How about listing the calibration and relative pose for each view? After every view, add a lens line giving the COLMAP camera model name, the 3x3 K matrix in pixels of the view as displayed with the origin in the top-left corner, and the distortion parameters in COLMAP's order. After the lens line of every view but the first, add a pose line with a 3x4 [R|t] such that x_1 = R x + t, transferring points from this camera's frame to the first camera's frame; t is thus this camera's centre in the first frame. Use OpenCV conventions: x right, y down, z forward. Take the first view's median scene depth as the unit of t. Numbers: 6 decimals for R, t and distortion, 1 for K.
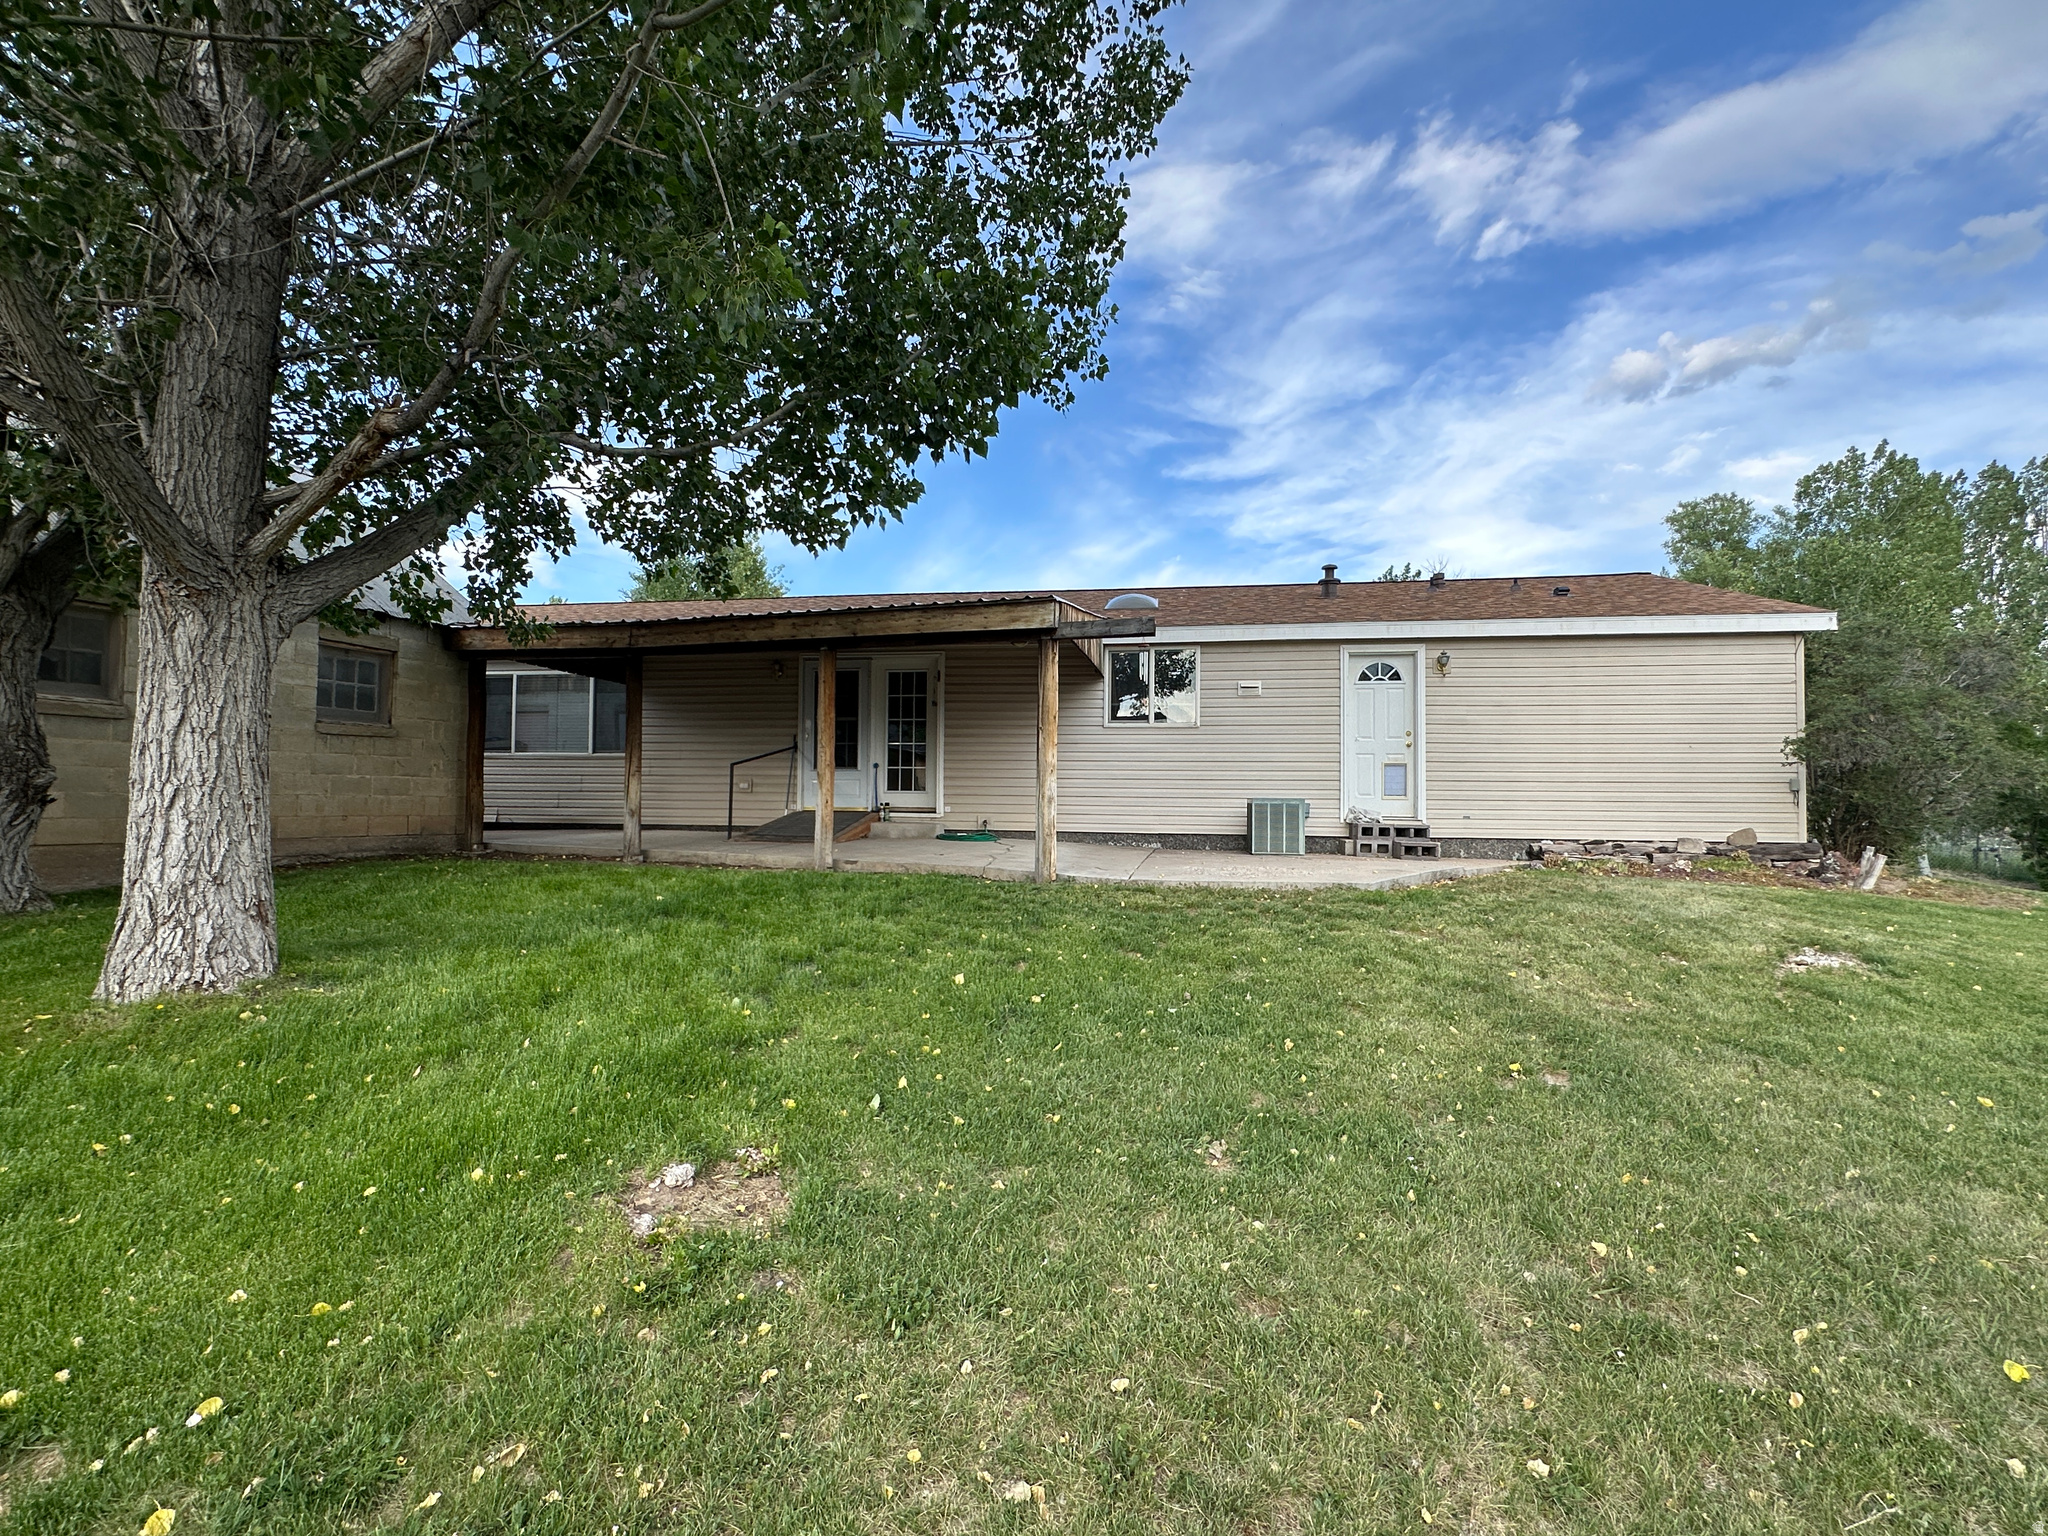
lens RADIAL K [[946.2, 0, 1026.0], [0, 946.2, 766.7], [0, 0, 1]] dist [-0.000600, 0.001611]
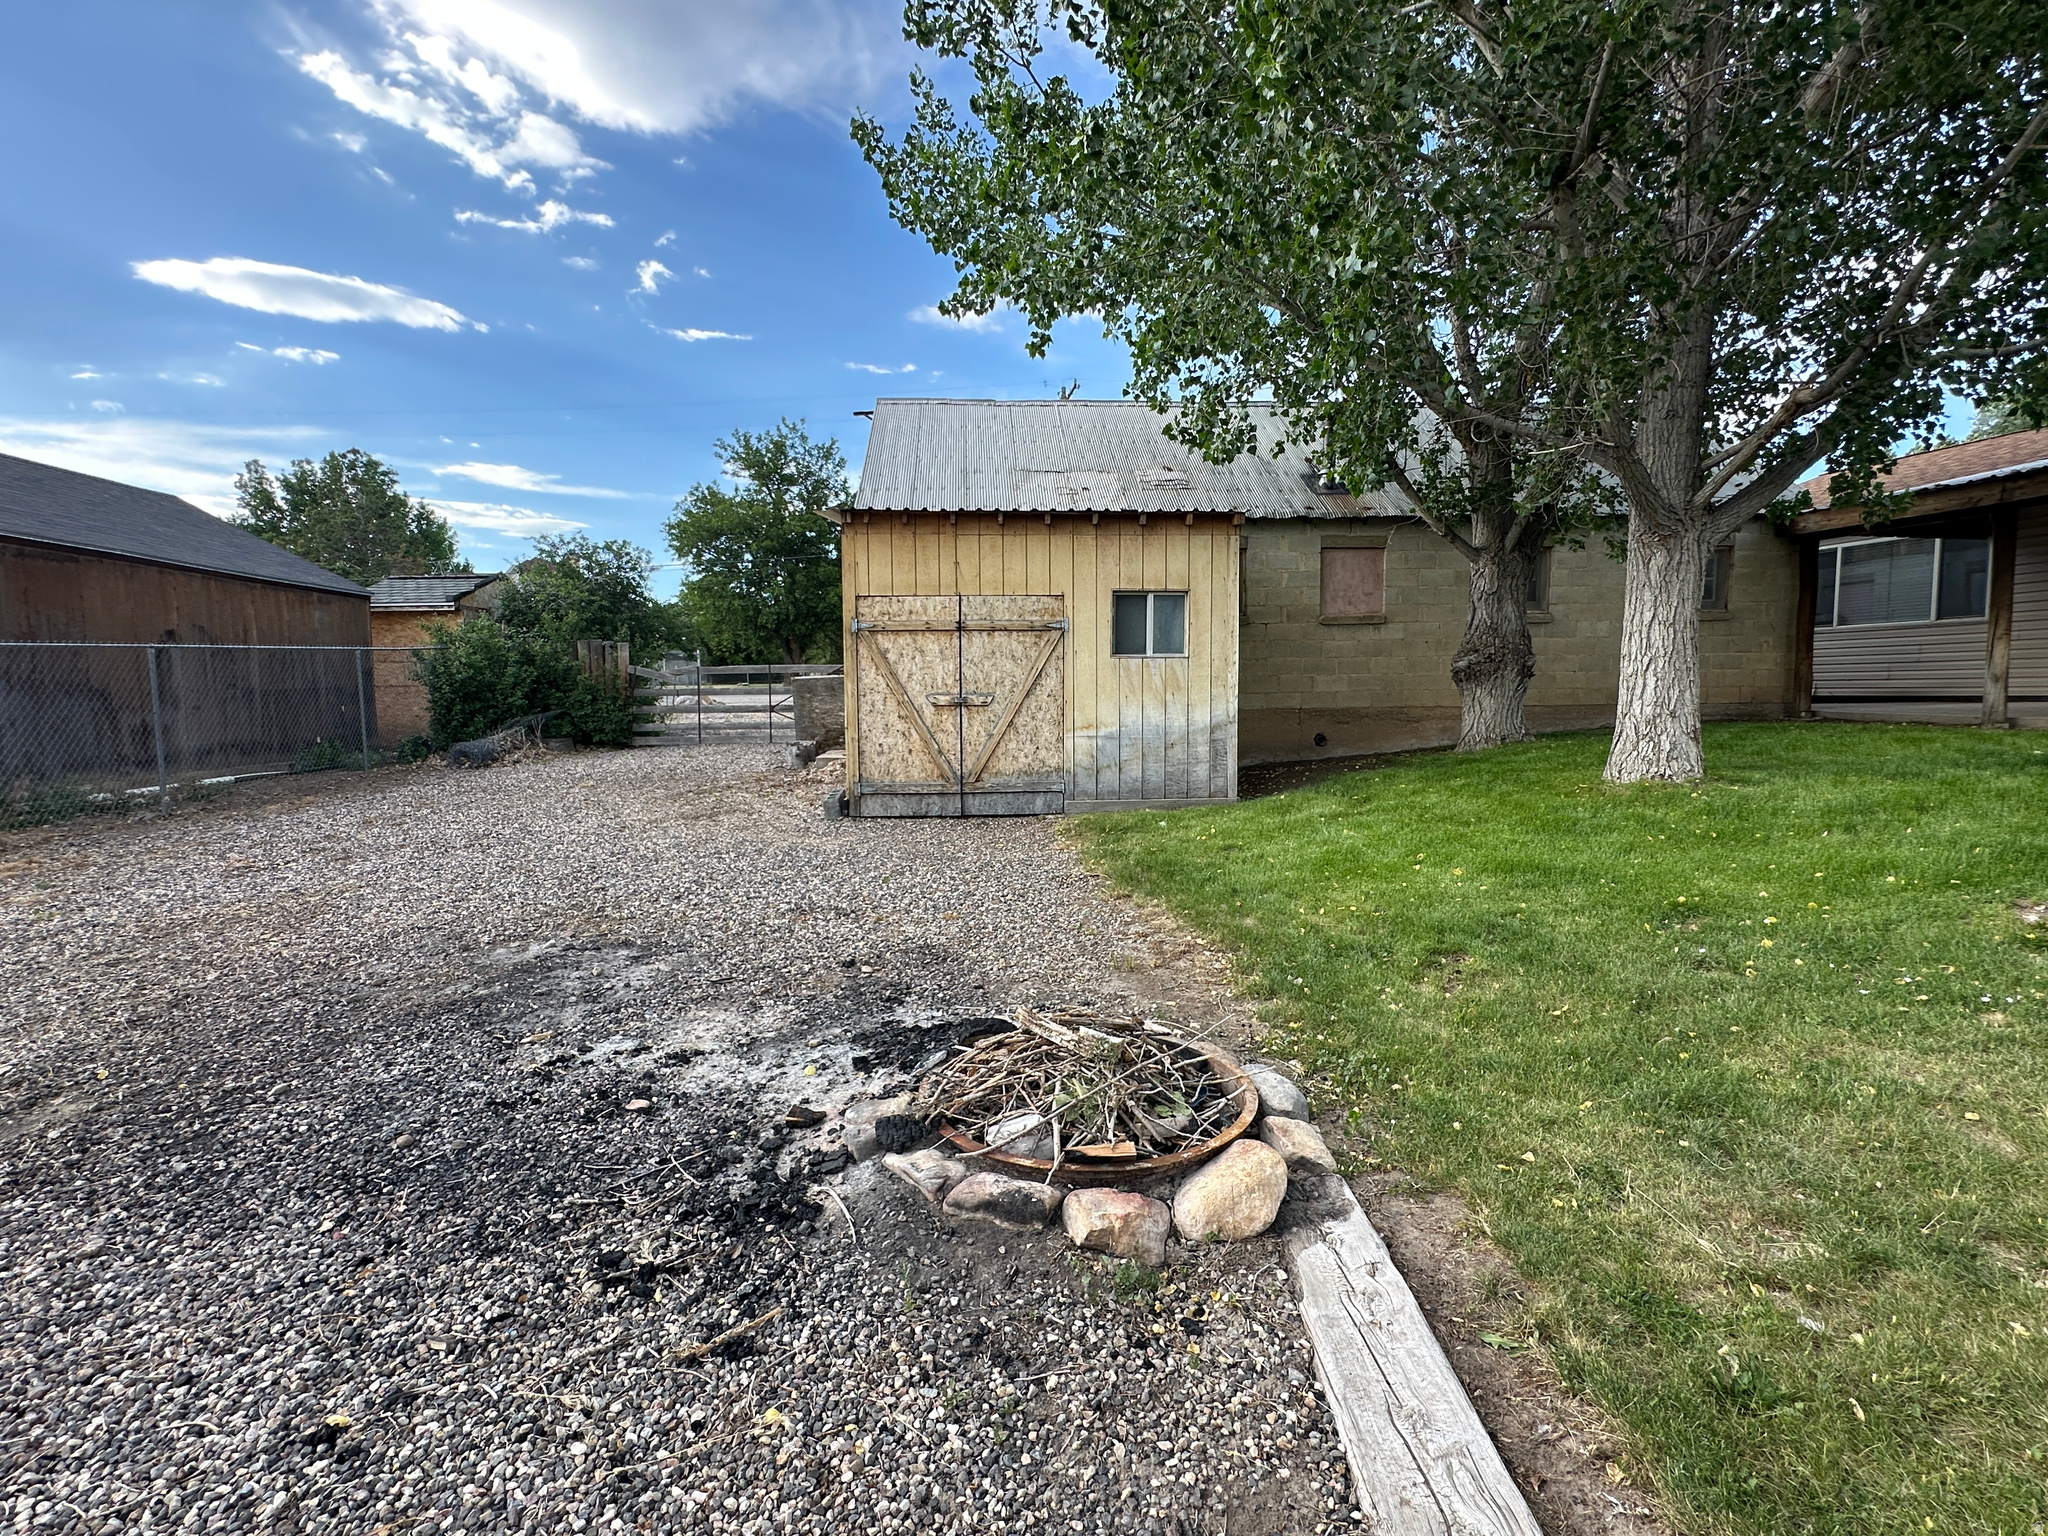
lens RADIAL K [[946.2, 0, 1023.5], [0, 946.2, 772.7], [0, 0, 1]] dist [-0.000600, 0.001611]
pose [[0.381806, 0.062924, -0.922098, 0.213886], [0.051934, 0.994643, 0.089378, 0.014911], [0.922782, -0.082013, 0.376493, -0.609758]]
